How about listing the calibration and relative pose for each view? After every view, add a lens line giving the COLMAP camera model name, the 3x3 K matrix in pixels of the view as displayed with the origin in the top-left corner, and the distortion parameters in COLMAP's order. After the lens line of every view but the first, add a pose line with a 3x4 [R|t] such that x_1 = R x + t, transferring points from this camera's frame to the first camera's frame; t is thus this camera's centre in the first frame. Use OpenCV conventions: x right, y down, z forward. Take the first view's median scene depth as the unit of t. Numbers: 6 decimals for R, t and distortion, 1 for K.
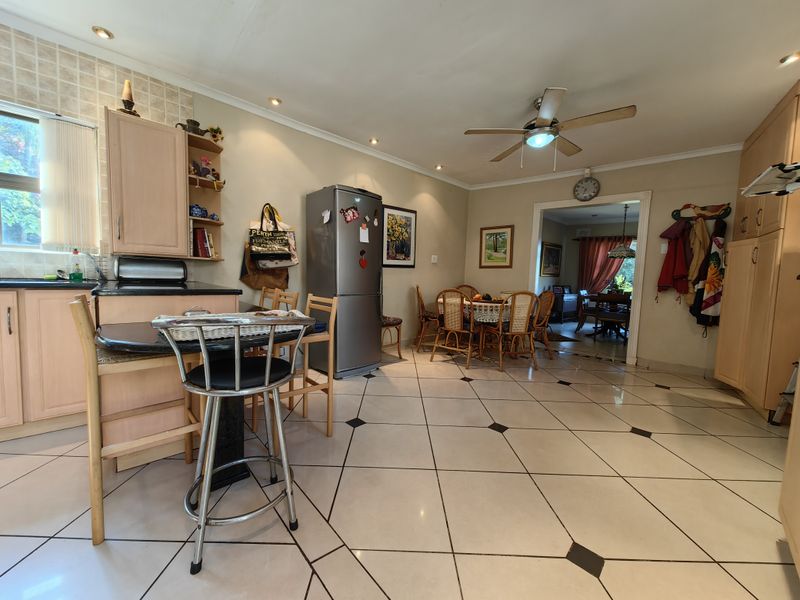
lens RADIAL K [[308.8, 0, 398.4], [0, 308.8, 299.8], [0, 0, 1]] dist [0.002104, 0.000104]
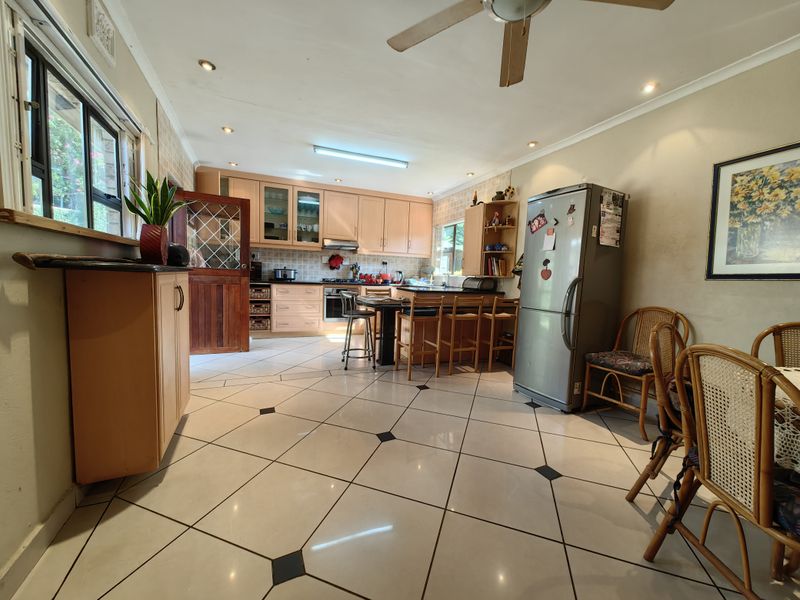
lens RADIAL K [[308.8, 0, 398.4], [0, 308.8, 299.8], [0, 0, 1]] dist [0.002104, 0.000104]
pose [[-0.331582, 0.031356, -0.942905, 0.882513], [-0.119326, 0.990027, 0.074885, -0.065638], [0.935850, 0.137344, -0.324533, 0.939515]]
